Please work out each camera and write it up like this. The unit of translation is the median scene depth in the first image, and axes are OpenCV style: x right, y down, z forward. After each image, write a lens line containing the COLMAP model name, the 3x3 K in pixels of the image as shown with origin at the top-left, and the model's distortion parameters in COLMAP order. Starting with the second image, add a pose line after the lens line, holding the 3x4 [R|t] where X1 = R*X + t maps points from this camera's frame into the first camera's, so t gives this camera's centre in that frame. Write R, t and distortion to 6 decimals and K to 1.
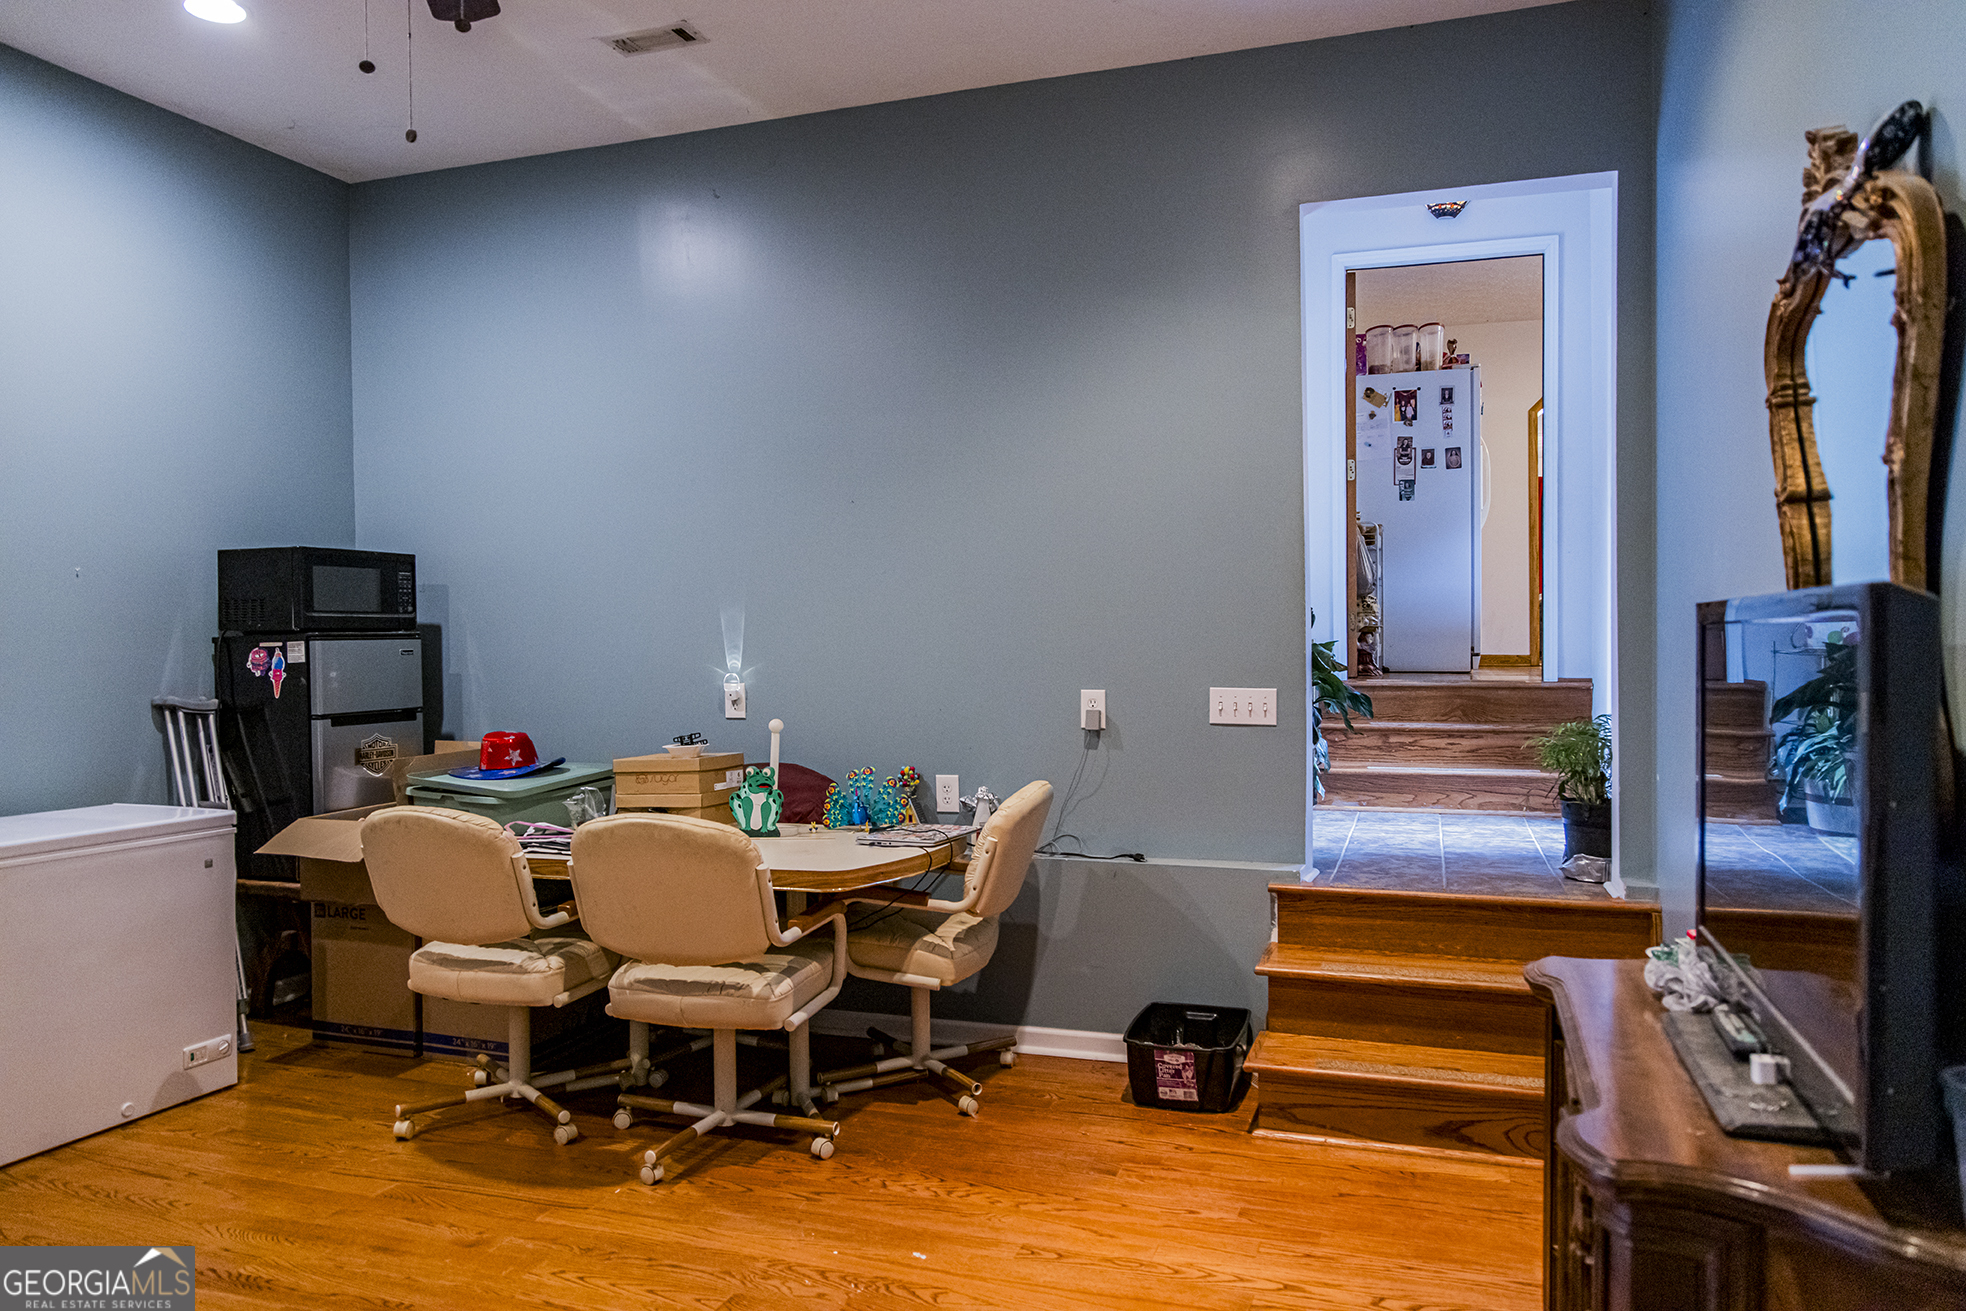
lens RADIAL K [[1362.1, 0, 989.5], [0, 1362.1, 656.6], [0, 0, 1]] dist [-0.009450, 0.007182]
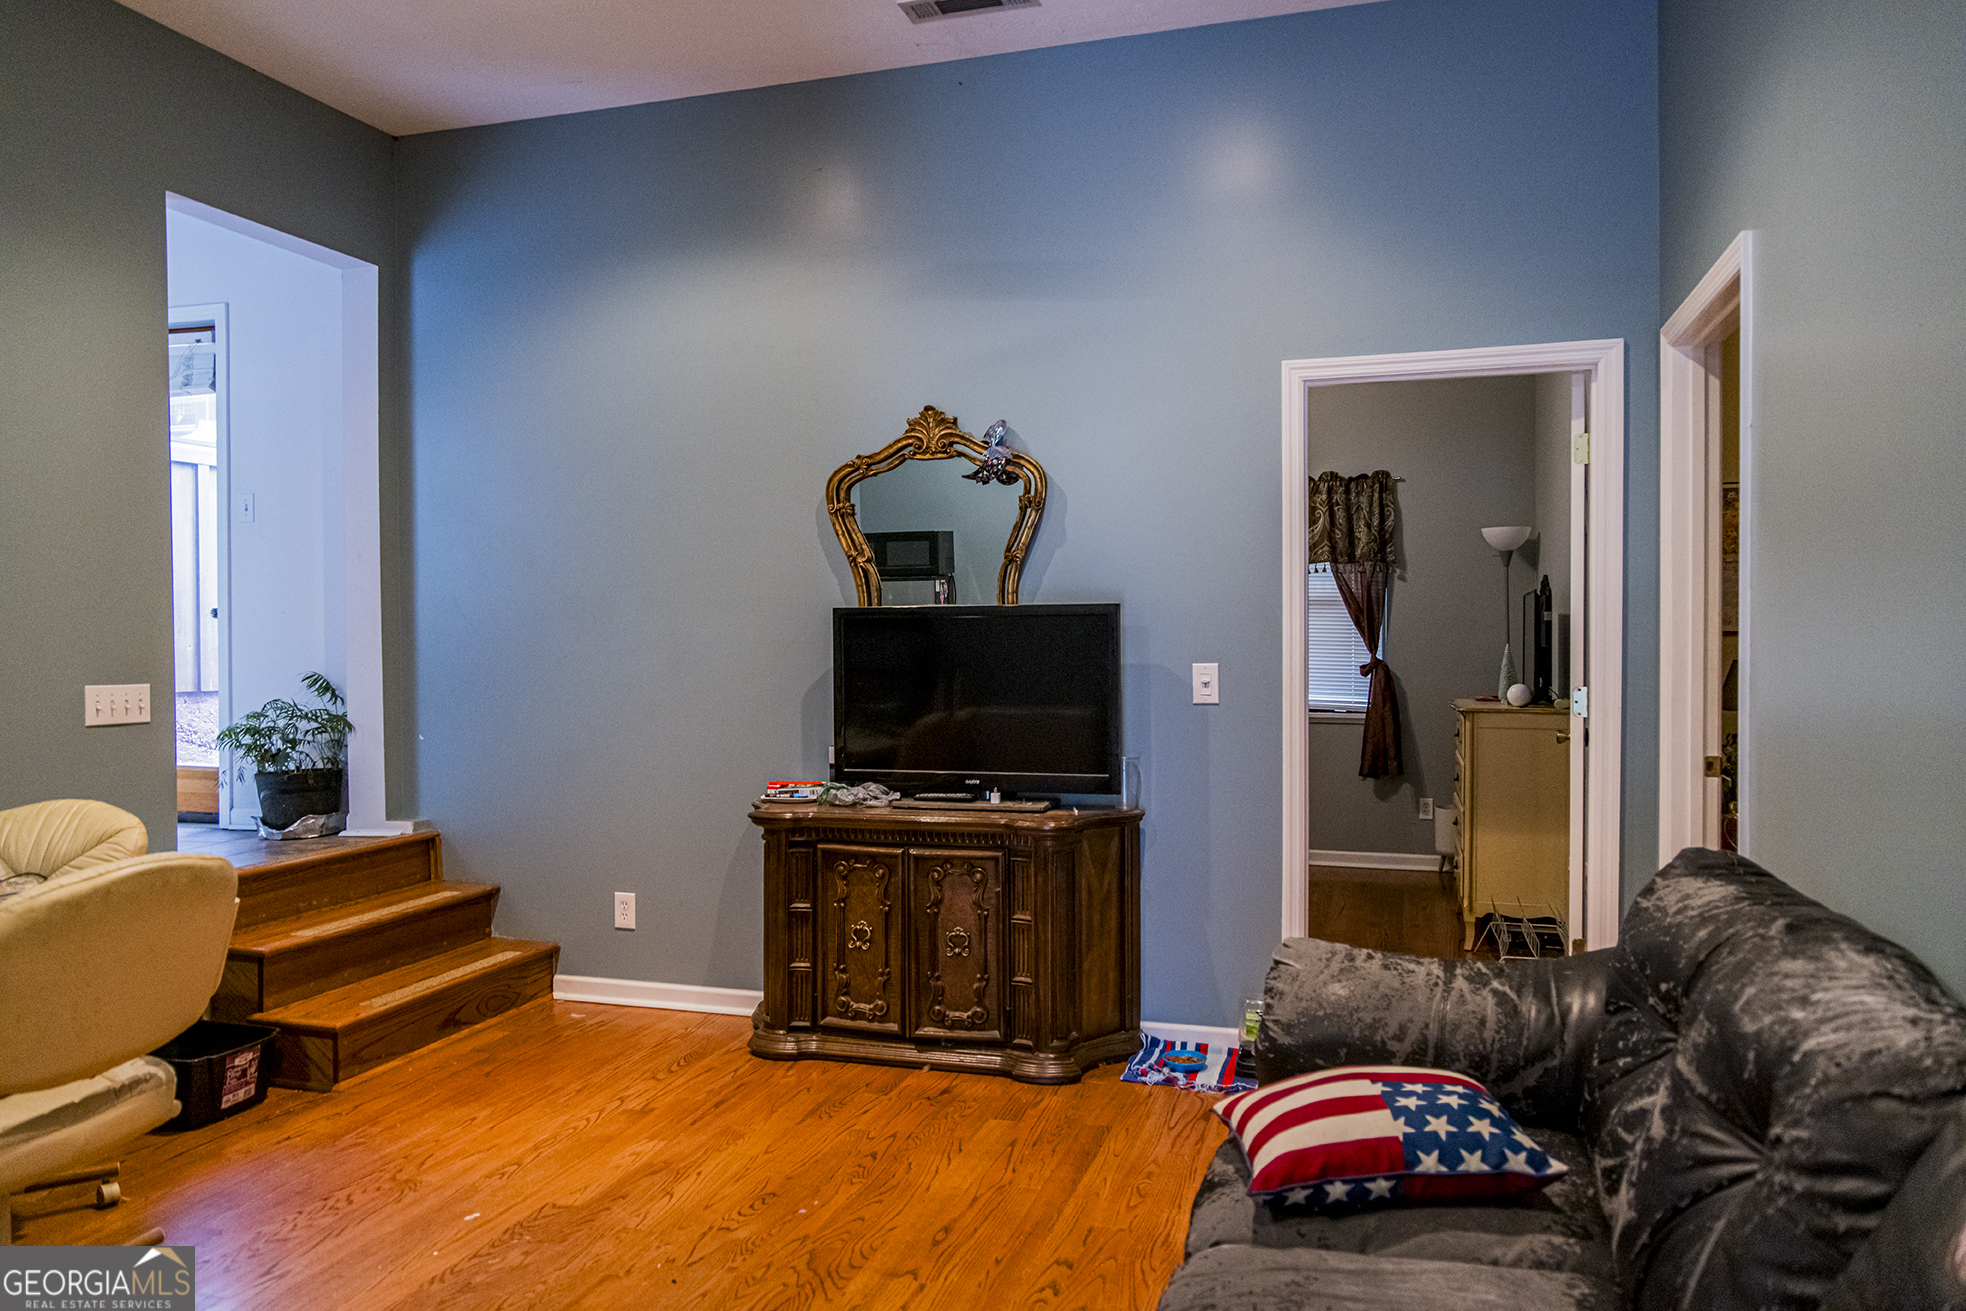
lens RADIAL K [[1362.1, 0, 981.1], [0, 1362.1, 648.5], [0, 0, 1]] dist [-0.009450, 0.007182]
pose [[-0.029287, -0.003897, 0.999563, -0.813253], [0.026586, 0.999636, 0.004676, 0.010542], [-0.999217, 0.026711, -0.029173, 0.470062]]
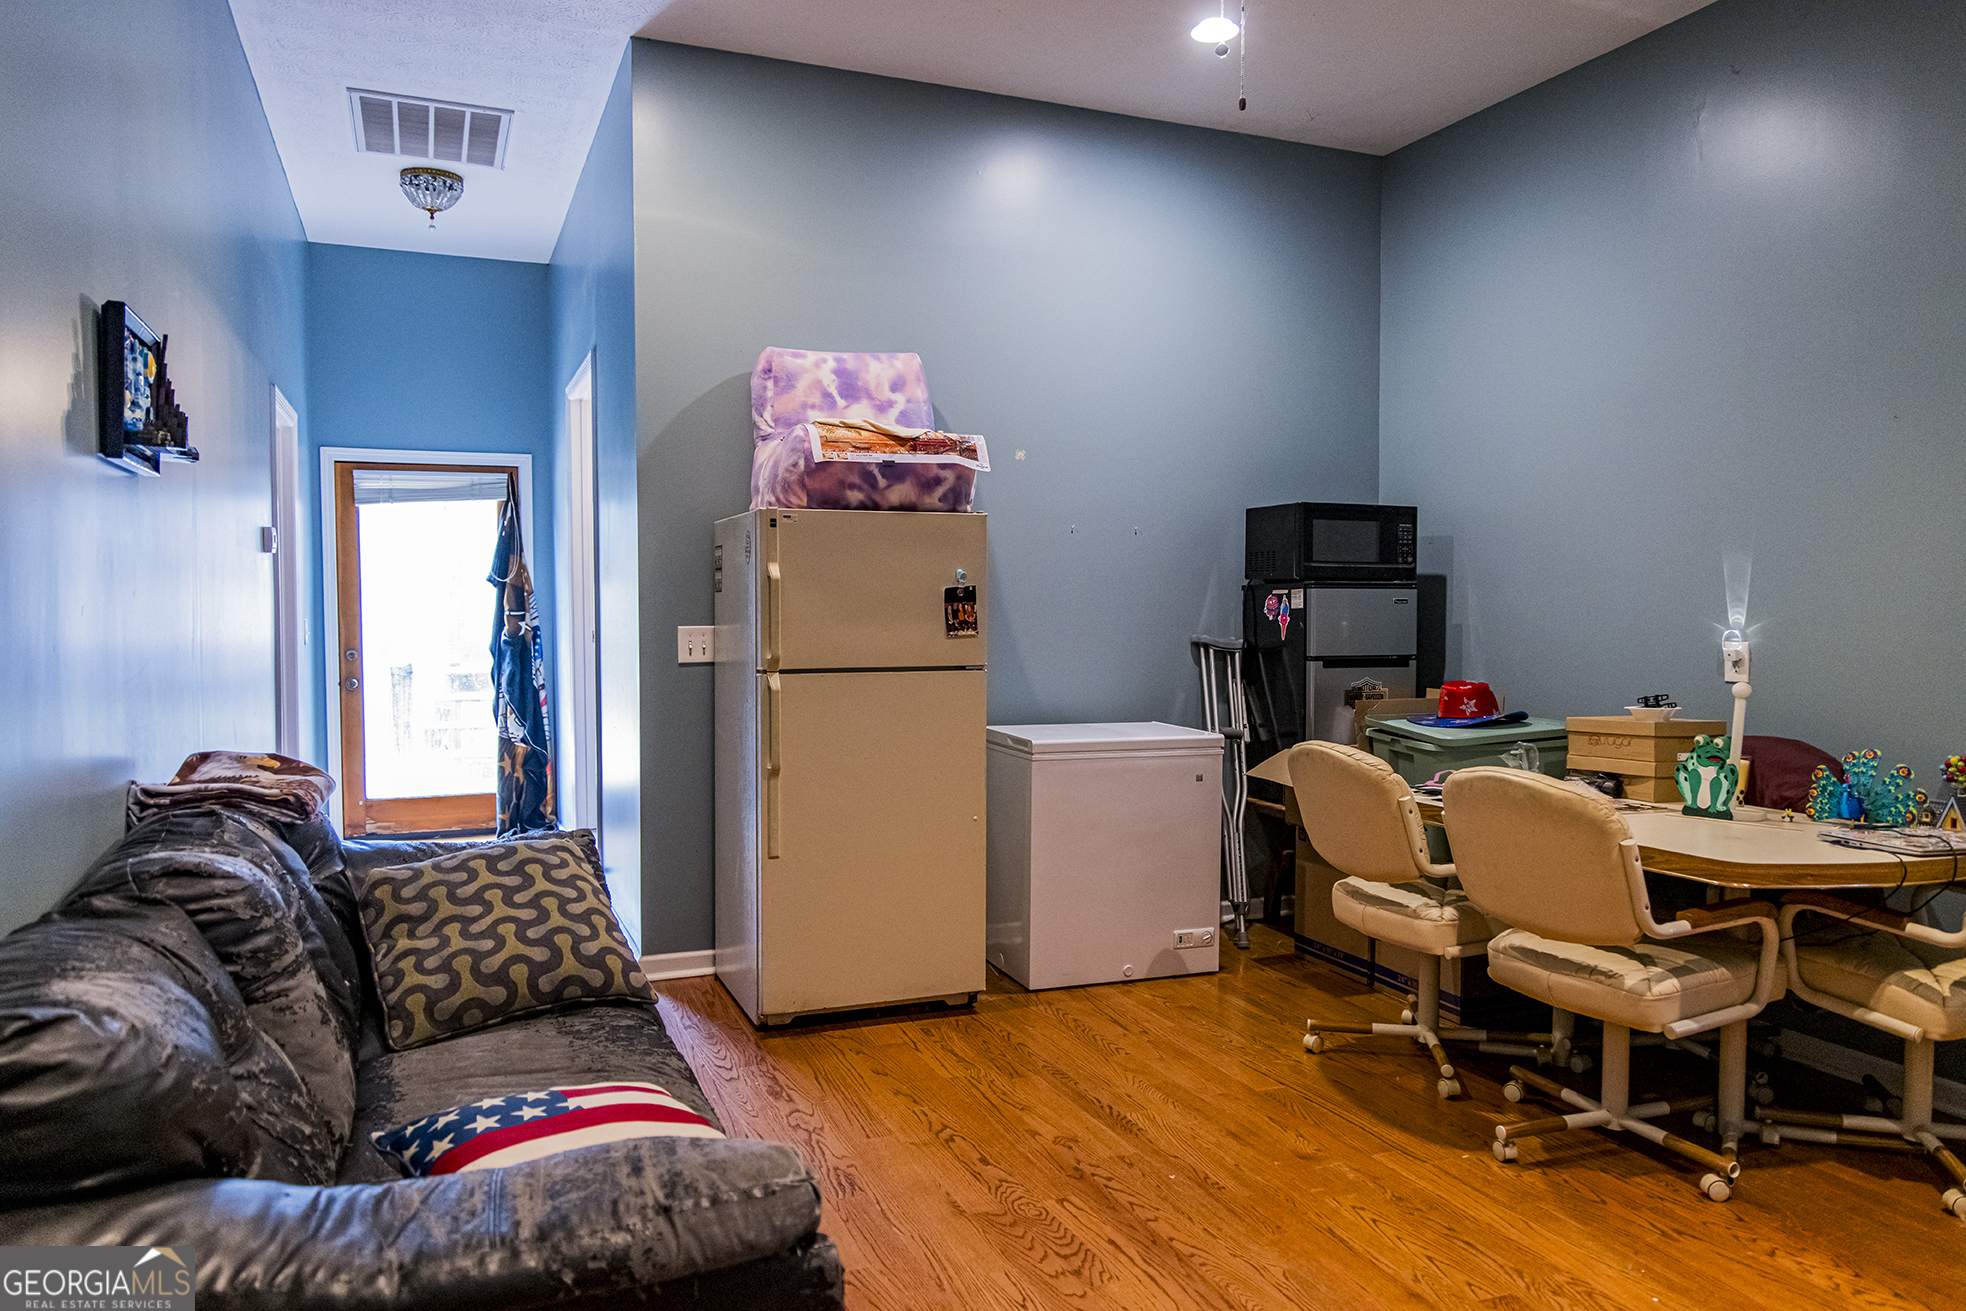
lens RADIAL K [[1362.1, 0, 992.4], [0, 1362.1, 653.8], [0, 0, 1]] dist [-0.009450, 0.007182]
pose [[0.663784, 0.040915, -0.746805, 0.172071], [-0.022998, 0.999147, 0.034299, 0.010344], [0.747571, -0.005592, 0.664158, 0.093890]]
